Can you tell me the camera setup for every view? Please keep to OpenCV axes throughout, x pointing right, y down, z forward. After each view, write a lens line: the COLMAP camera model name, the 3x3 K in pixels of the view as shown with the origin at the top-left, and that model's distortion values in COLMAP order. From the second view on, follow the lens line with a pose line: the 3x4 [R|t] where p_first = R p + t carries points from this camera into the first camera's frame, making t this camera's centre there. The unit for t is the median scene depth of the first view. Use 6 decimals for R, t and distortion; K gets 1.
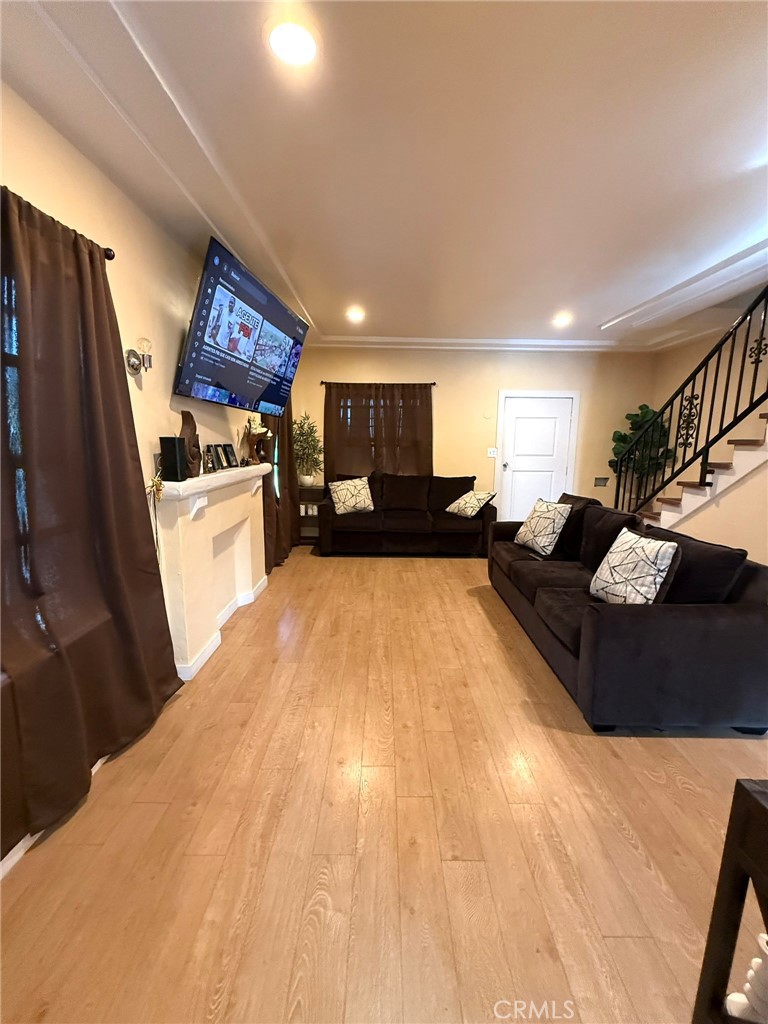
lens RADIAL K [[410.7, 0, 384.0], [0, 410.7, 512.0], [0, 0, 1]] dist [0.000841, 0.000106]
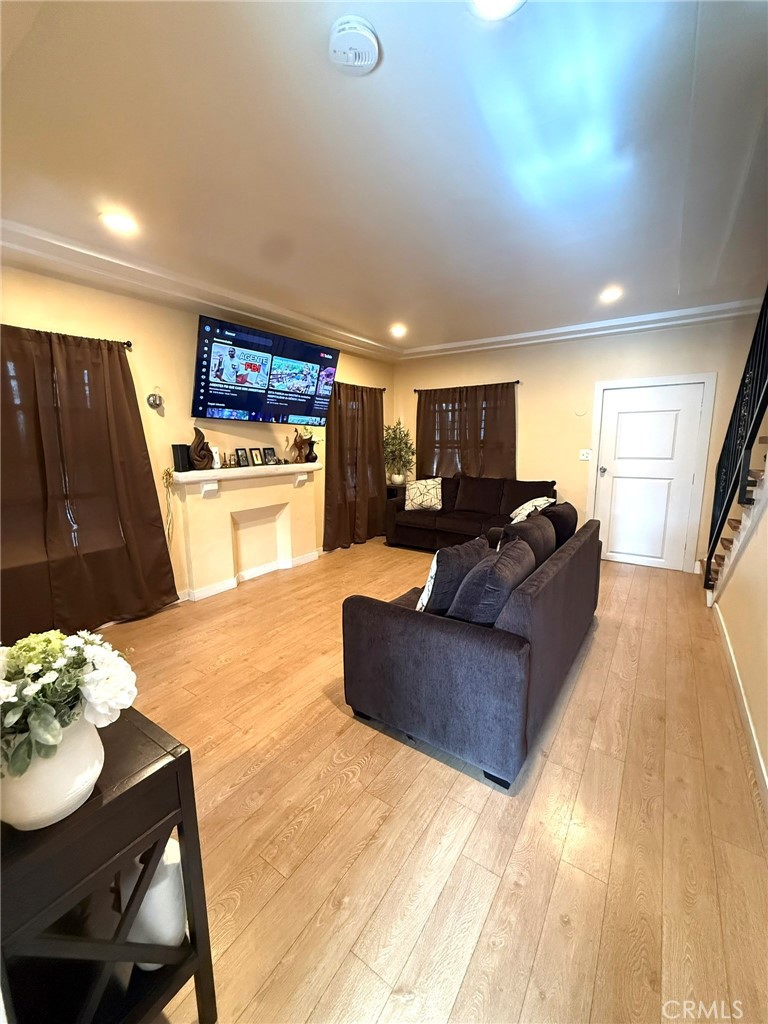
lens RADIAL K [[410.7, 0, 384.0], [0, 410.7, 512.0], [0, 0, 1]] dist [0.000841, 0.000106]
pose [[0.823112, 0.081515, -0.561998, 0.608165], [-0.083567, 0.996257, 0.022109, -0.012247], [0.561697, 0.028766, 0.826843, 0.073588]]
